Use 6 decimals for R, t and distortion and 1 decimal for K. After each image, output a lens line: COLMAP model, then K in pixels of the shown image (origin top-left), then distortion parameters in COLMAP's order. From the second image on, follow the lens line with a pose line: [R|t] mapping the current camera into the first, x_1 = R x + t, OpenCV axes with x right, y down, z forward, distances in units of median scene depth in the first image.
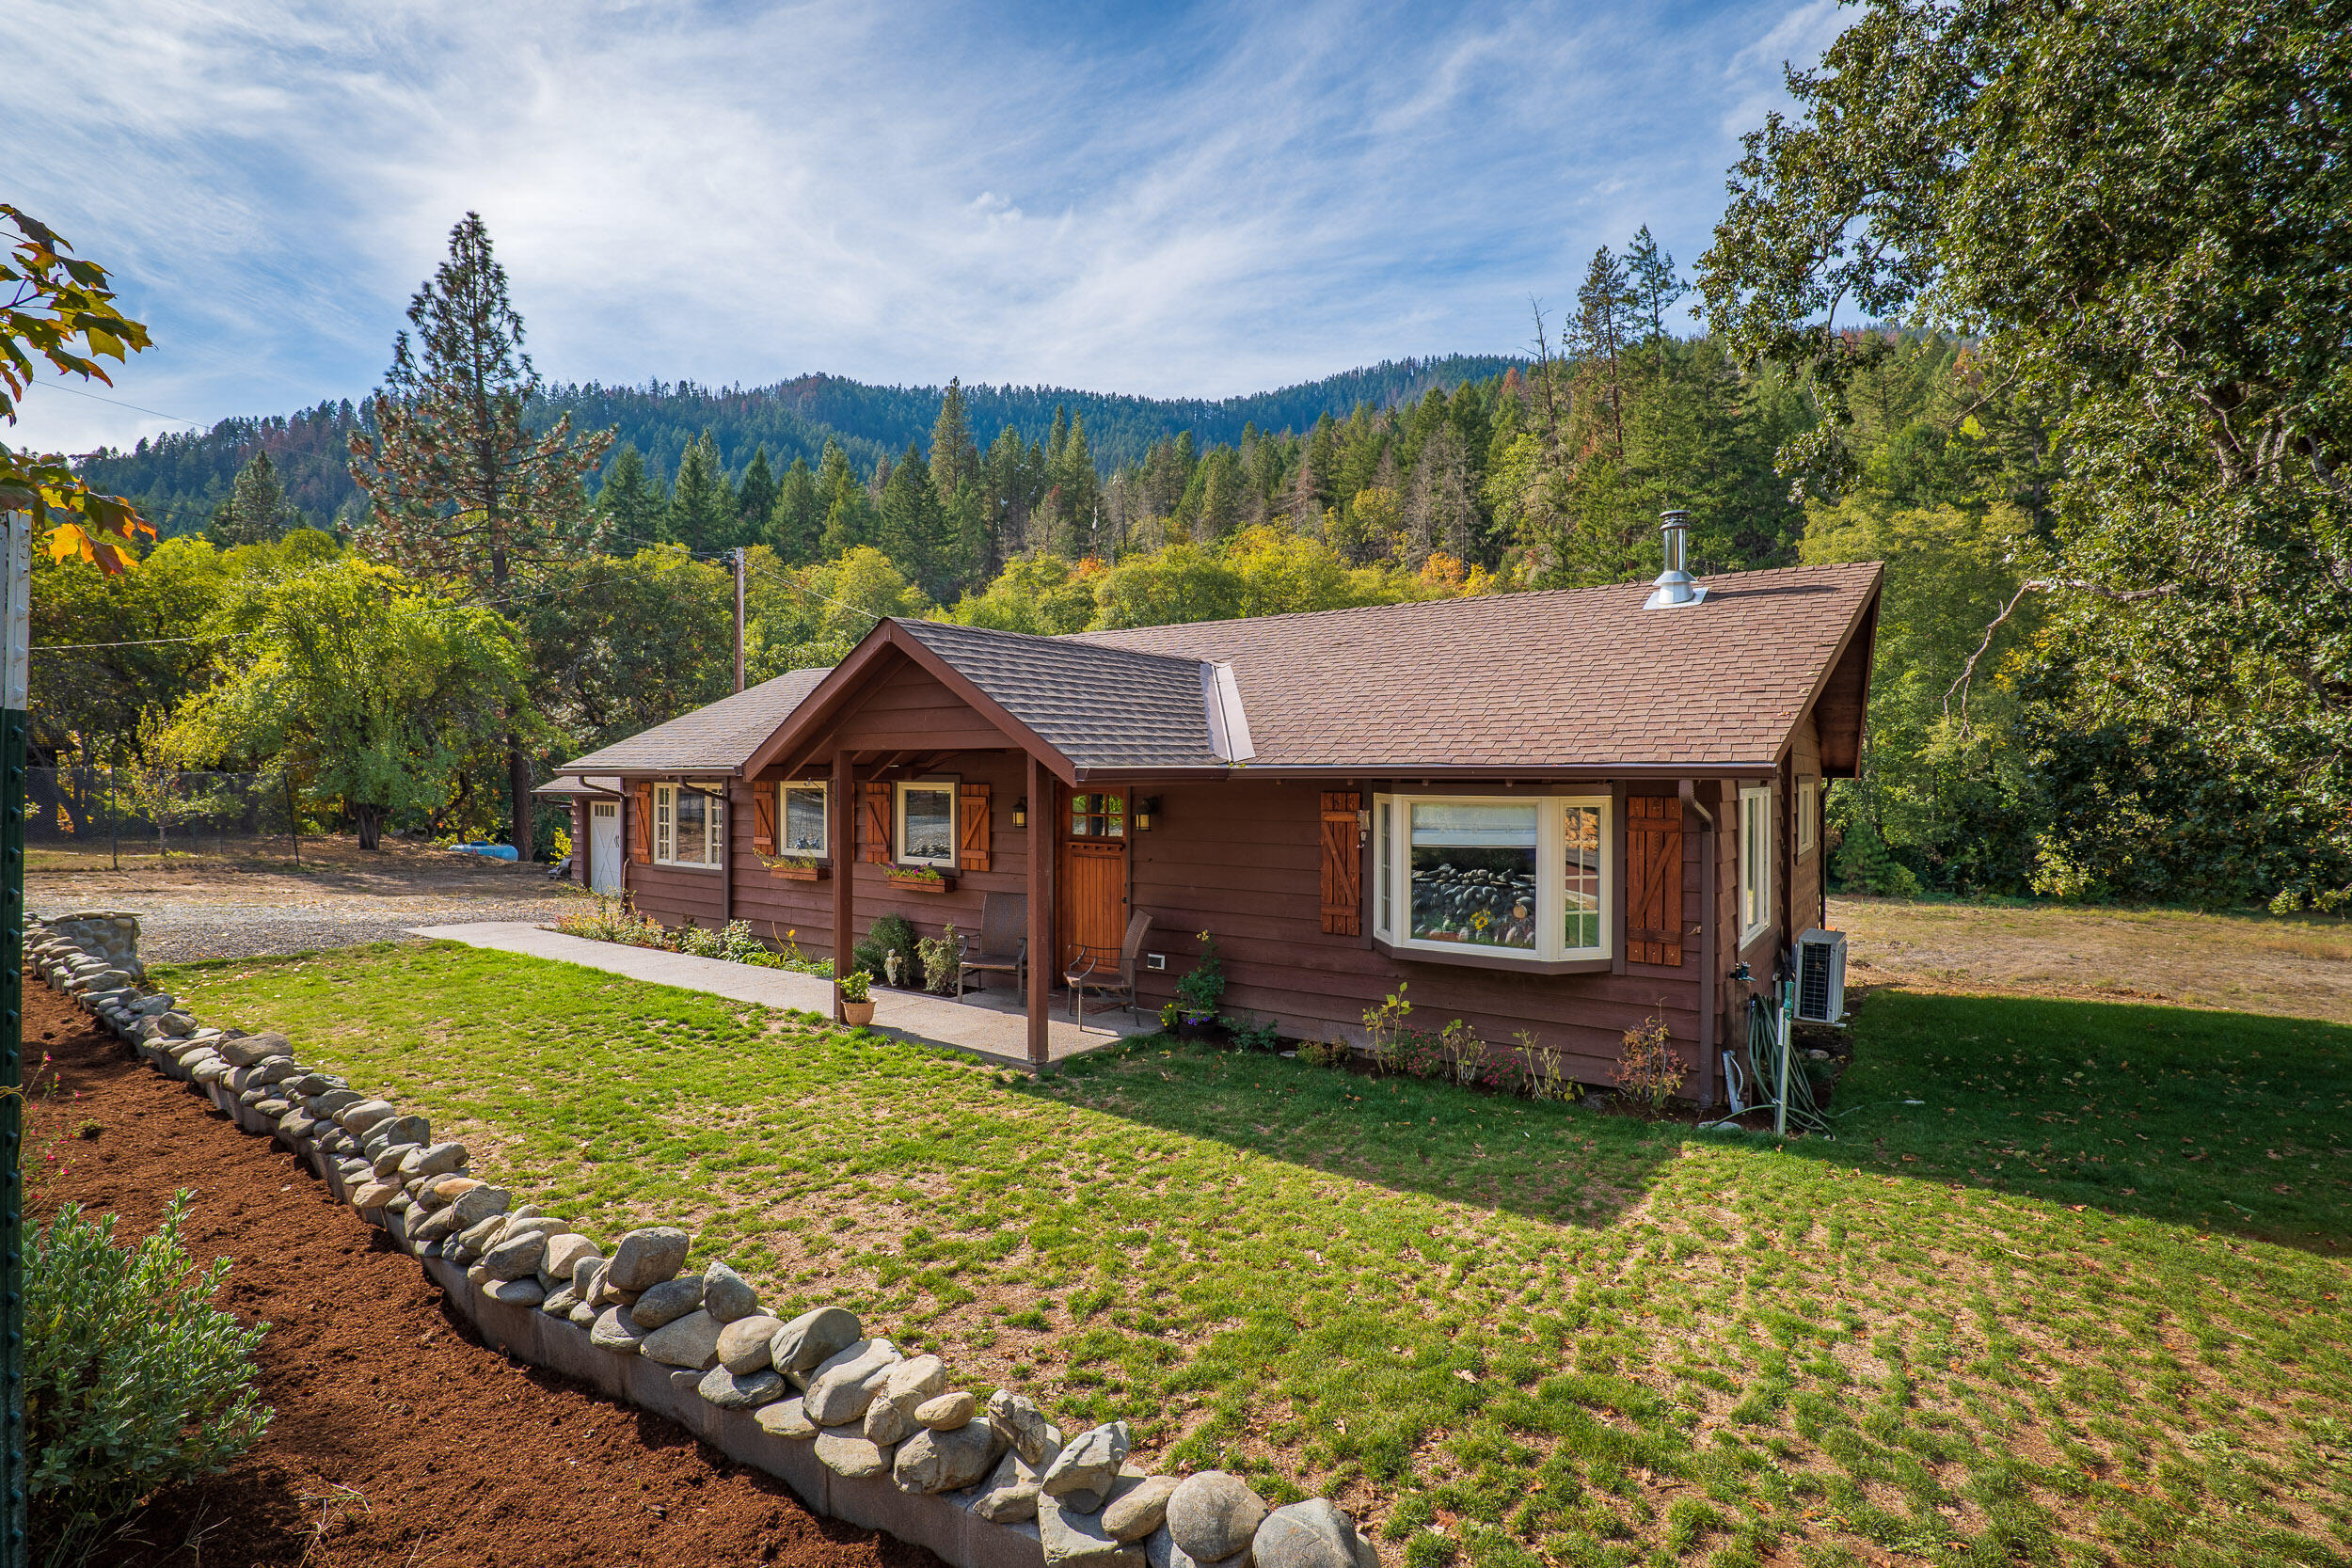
lens RADIAL K [[1099.0, 0, 1169.1], [0, 1099.0, 782.8], [0, 0, 1]] dist [-0.028865, 0.008445]
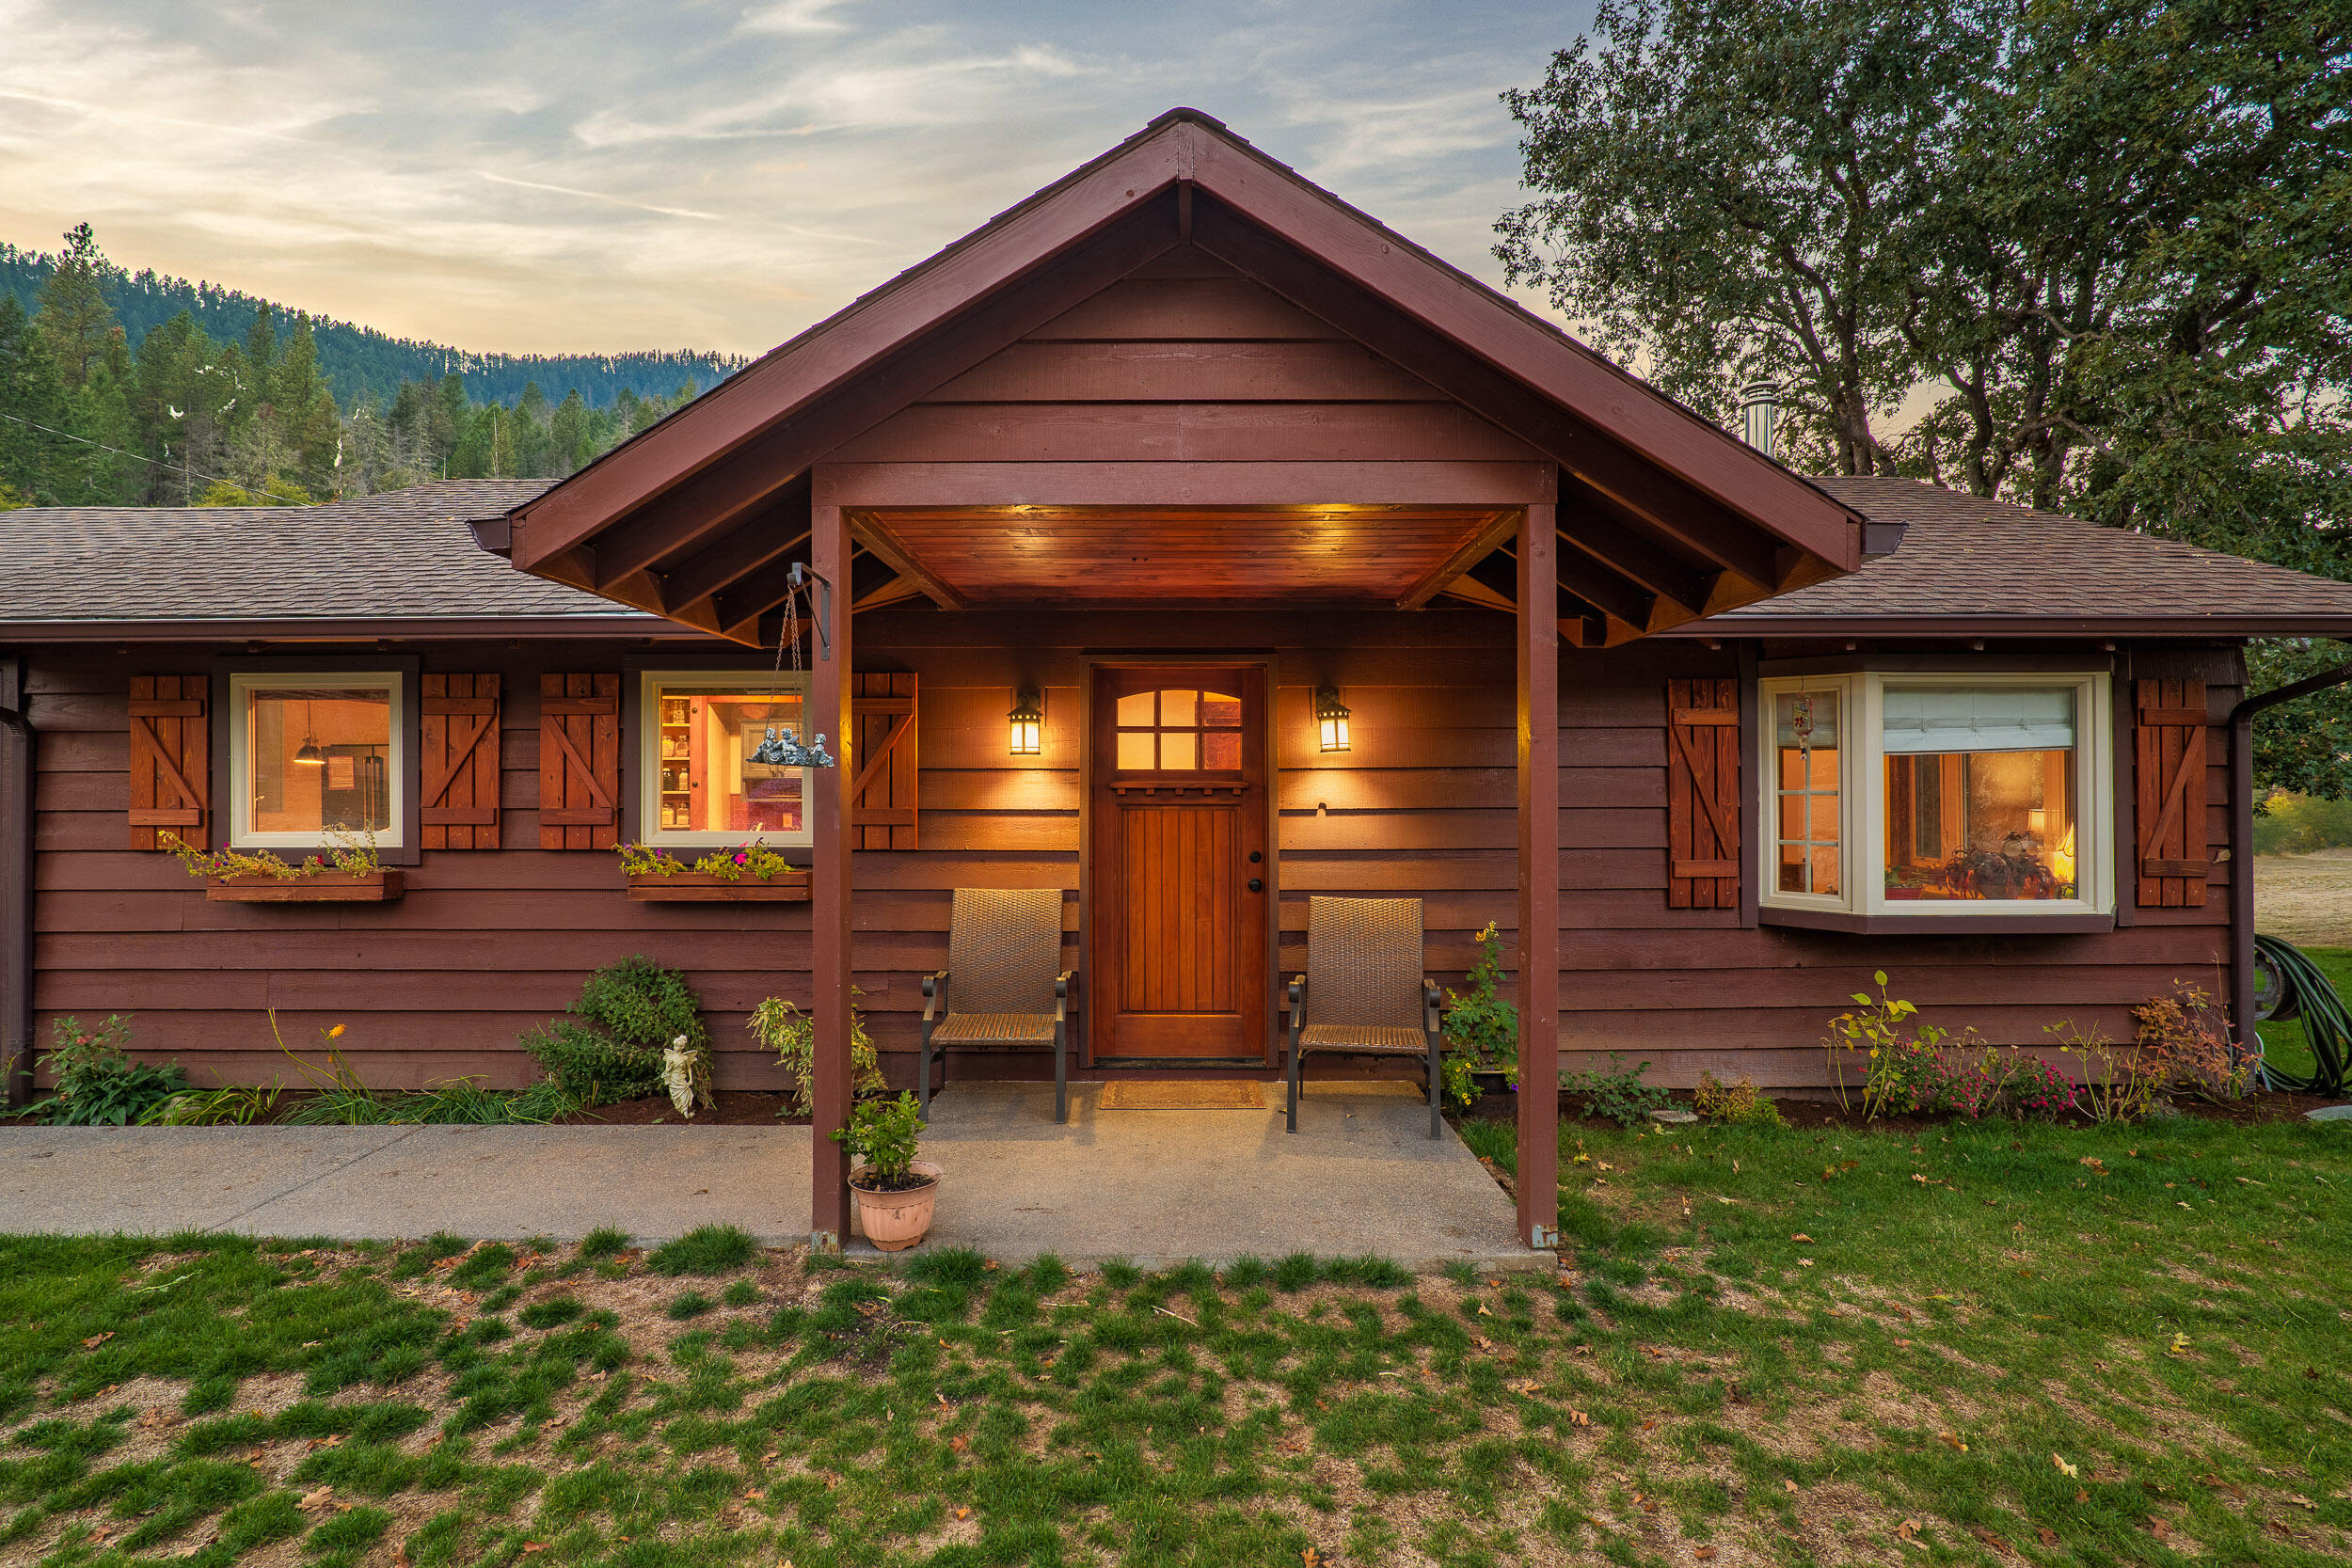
lens RADIAL K [[1099.0, 0, 1169.1], [0, 1099.0, 782.8], [0, 0, 1]] dist [-0.028865, 0.008445]
pose [[0.816478, 0.000825, 0.577376, -0.374755], [0.008317, 0.999878, -0.013191, 0.061759], [-0.577316, 0.015573, 0.816372, 0.565994]]
